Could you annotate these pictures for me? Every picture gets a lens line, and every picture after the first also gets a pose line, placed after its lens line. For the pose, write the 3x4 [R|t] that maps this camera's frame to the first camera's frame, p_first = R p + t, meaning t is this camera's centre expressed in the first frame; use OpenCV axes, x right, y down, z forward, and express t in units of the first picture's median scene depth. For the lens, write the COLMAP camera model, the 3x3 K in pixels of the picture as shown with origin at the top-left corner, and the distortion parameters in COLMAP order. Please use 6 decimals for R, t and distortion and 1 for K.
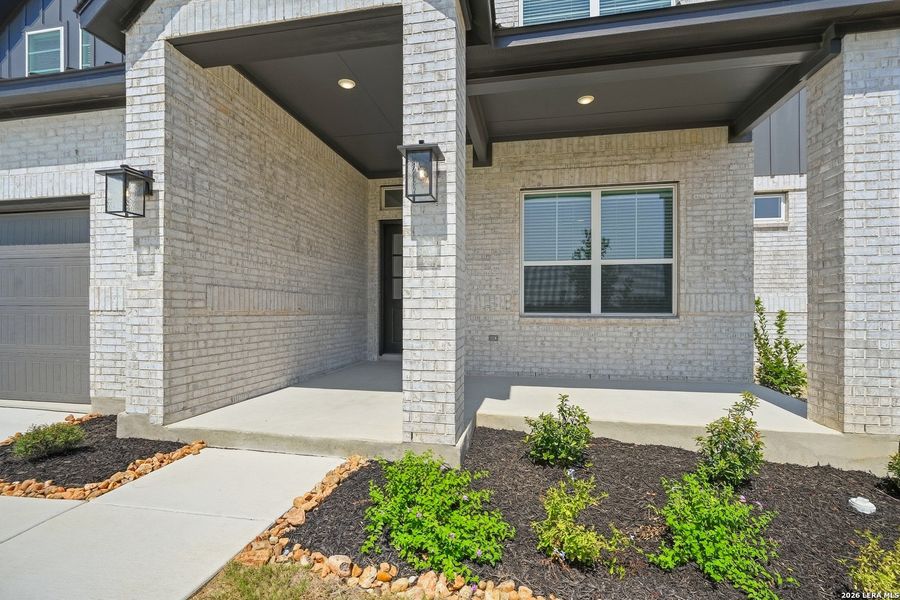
lens RADIAL K [[416.0, 0, 447.1], [0, 416.0, 297.6], [0, 0, 1]] dist [-0.007395, 0.000253]
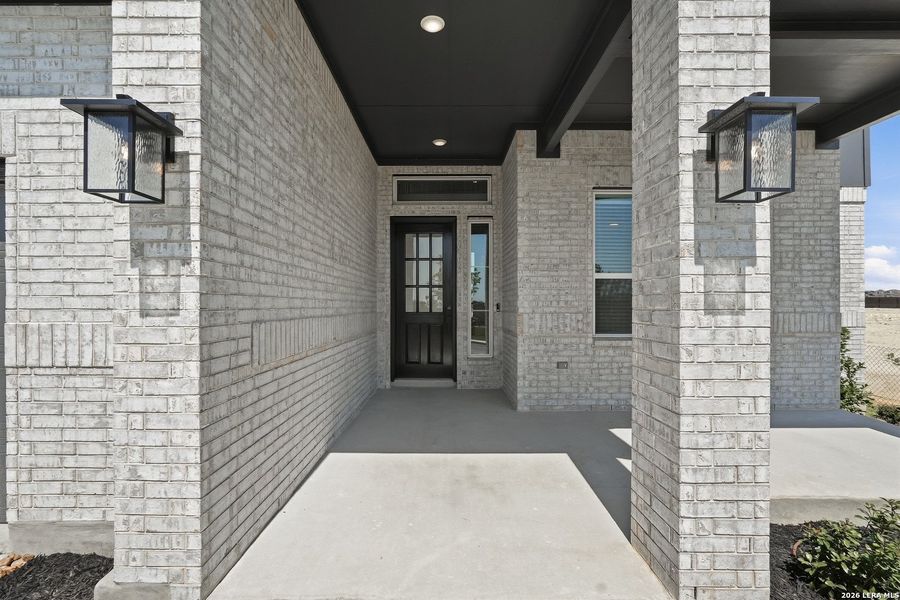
lens RADIAL K [[408.1, 0, 449.4], [0, 408.1, 294.5], [0, 0, 1]] dist [-0.003404, 0.000032]
pose [[0.981346, 0.002020, 0.192241, -0.400309], [-0.003199, 0.999978, 0.005819, -0.071966], [-0.192225, -0.006326, 0.981330, 0.367069]]
